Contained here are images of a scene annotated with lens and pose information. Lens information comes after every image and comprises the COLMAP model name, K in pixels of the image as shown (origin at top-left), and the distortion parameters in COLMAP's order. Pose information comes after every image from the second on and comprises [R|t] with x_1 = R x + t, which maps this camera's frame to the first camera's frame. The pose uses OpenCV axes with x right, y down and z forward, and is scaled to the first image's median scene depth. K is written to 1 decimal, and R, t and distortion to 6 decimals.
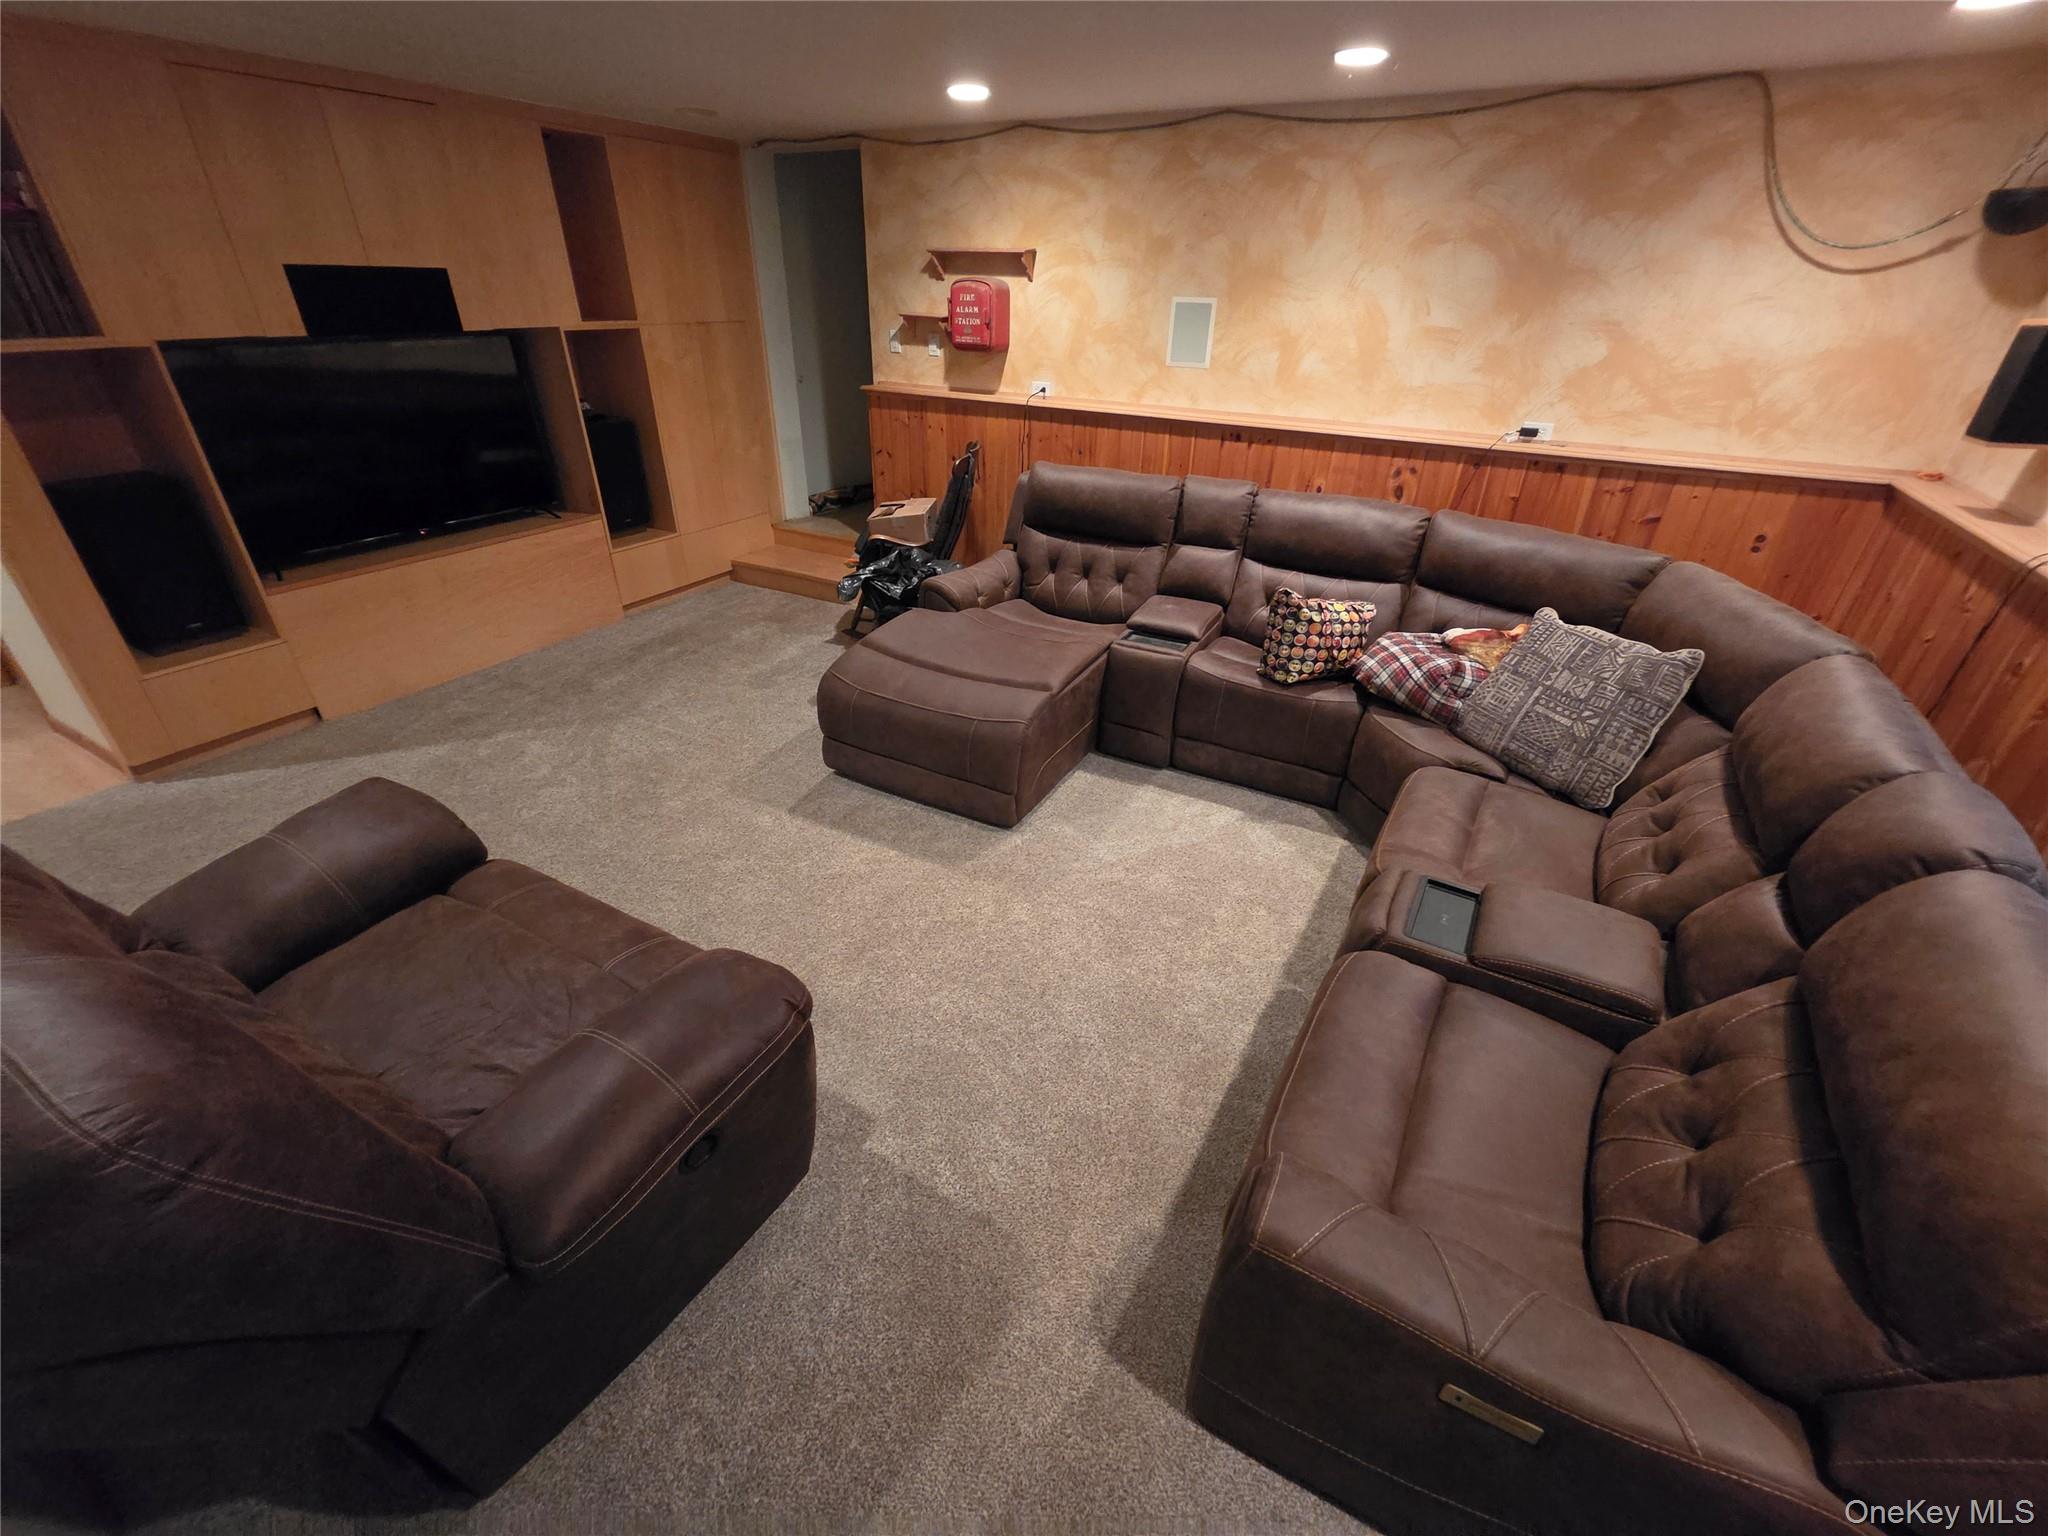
lens RADIAL K [[839.7, 0, 1024.0], [0, 839.7, 768.0], [0, 0, 1]] dist [0.000323, 0.000184]
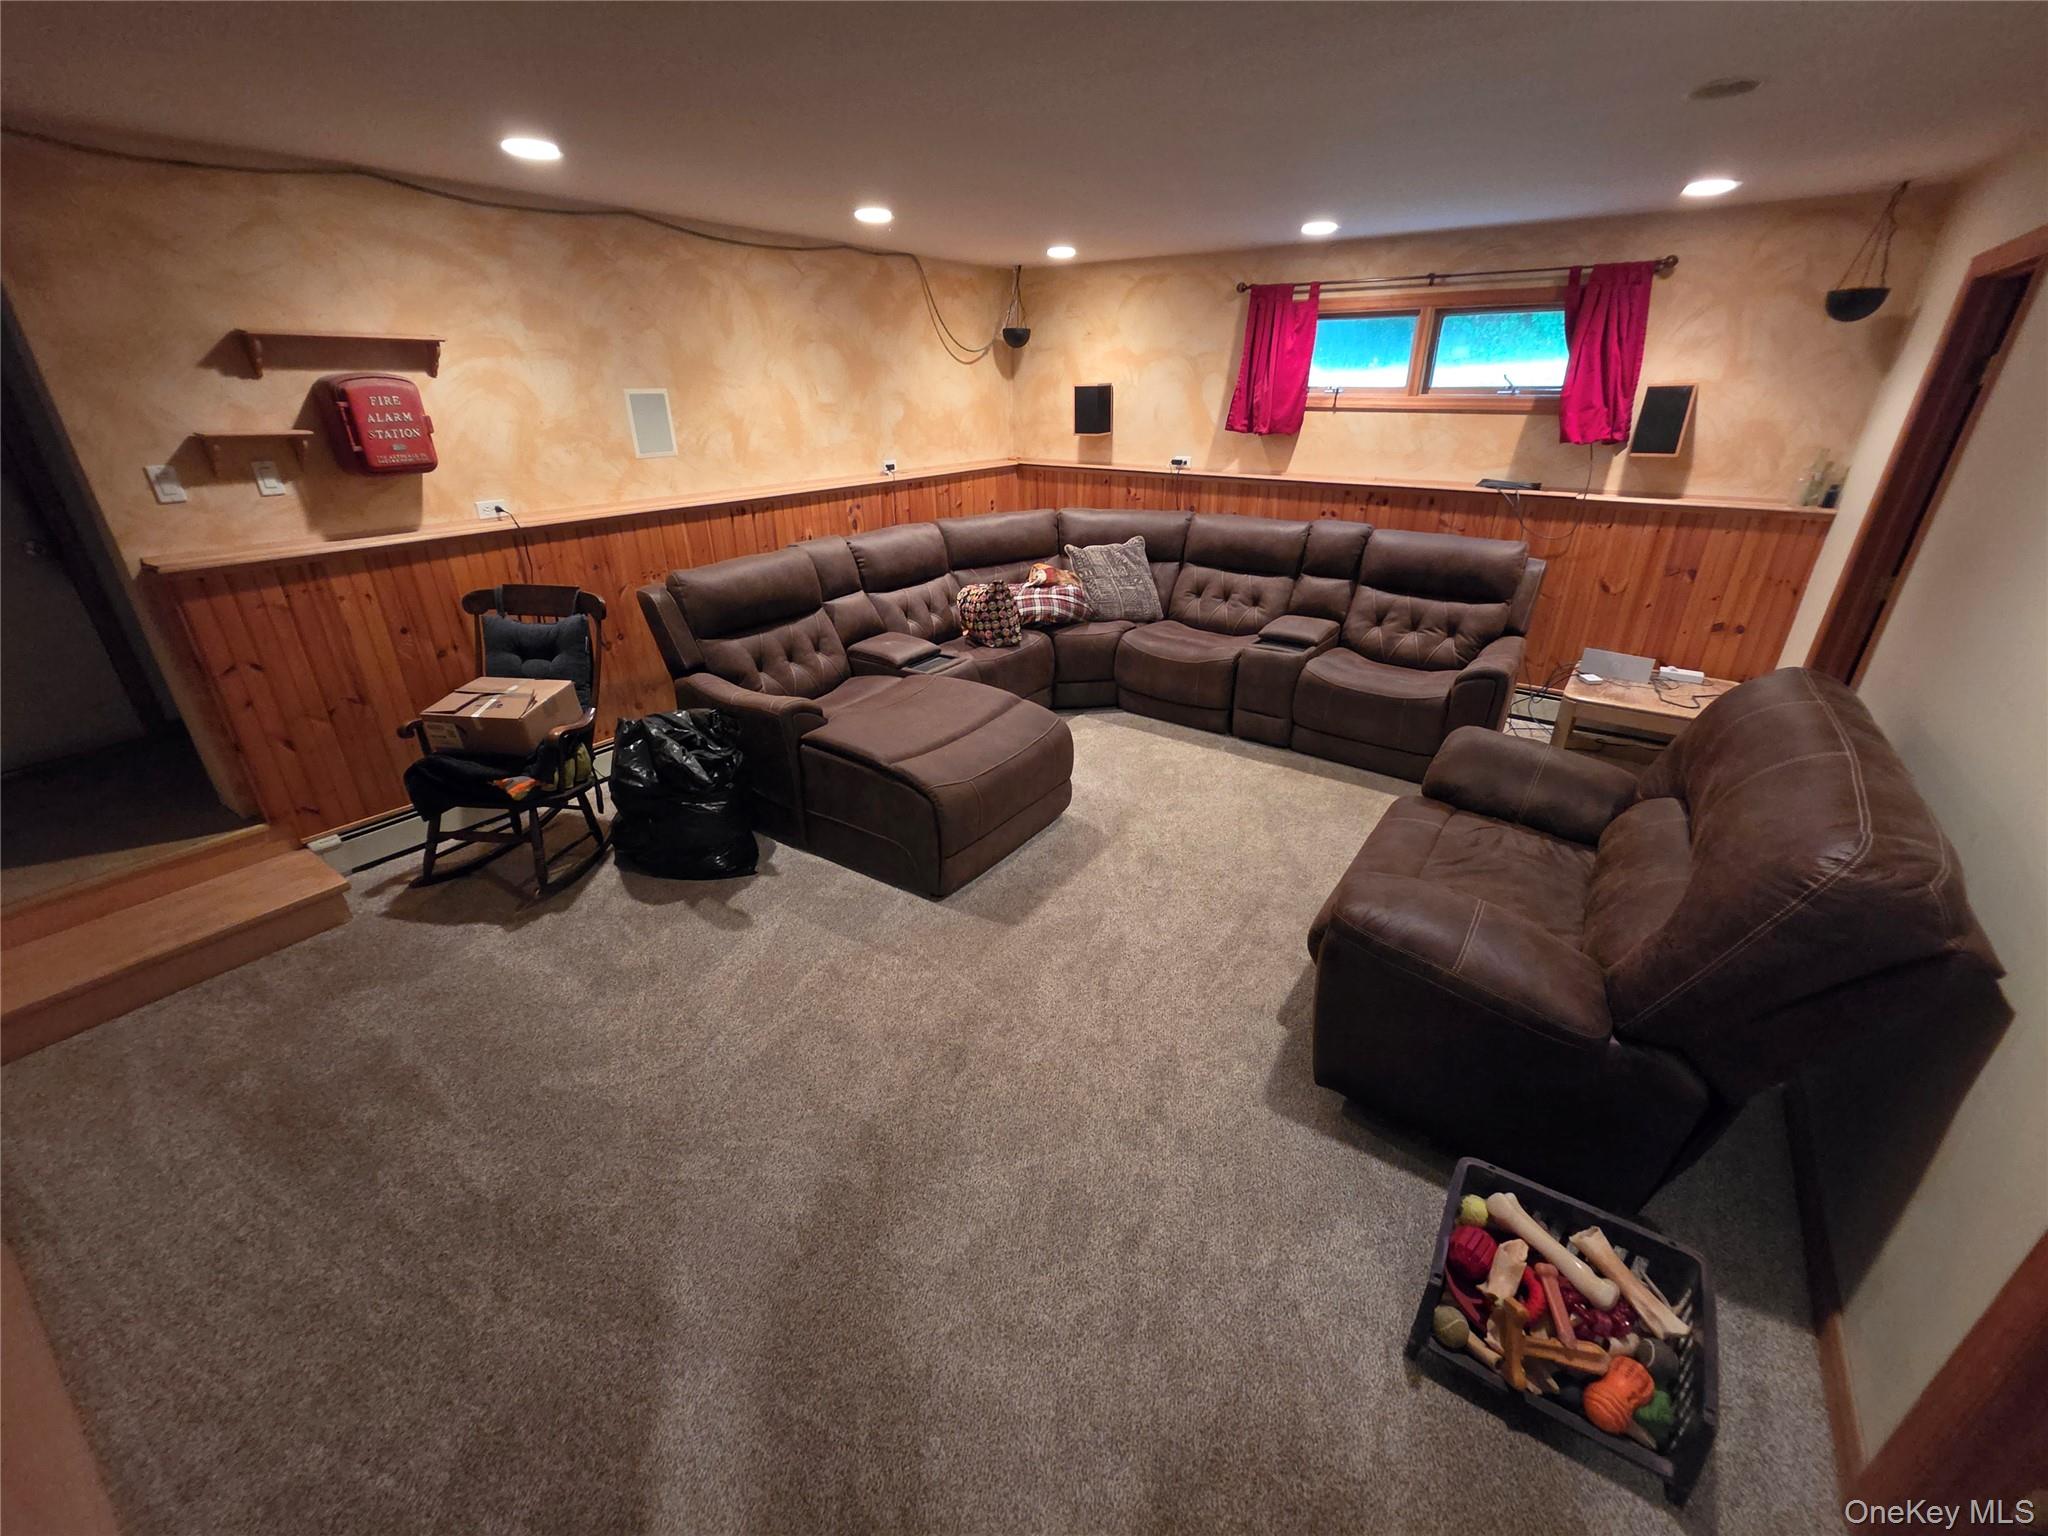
lens RADIAL K [[842.3, 0, 1024.0], [0, 842.3, 768.0], [0, 0, 1]] dist [-0.002637, -0.000462]
pose [[0.119152, -0.432585, 0.893685, -0.828041], [0.505839, 0.800972, 0.320266, -0.302770], [-0.854359, 0.413900, 0.314256, 0.507607]]
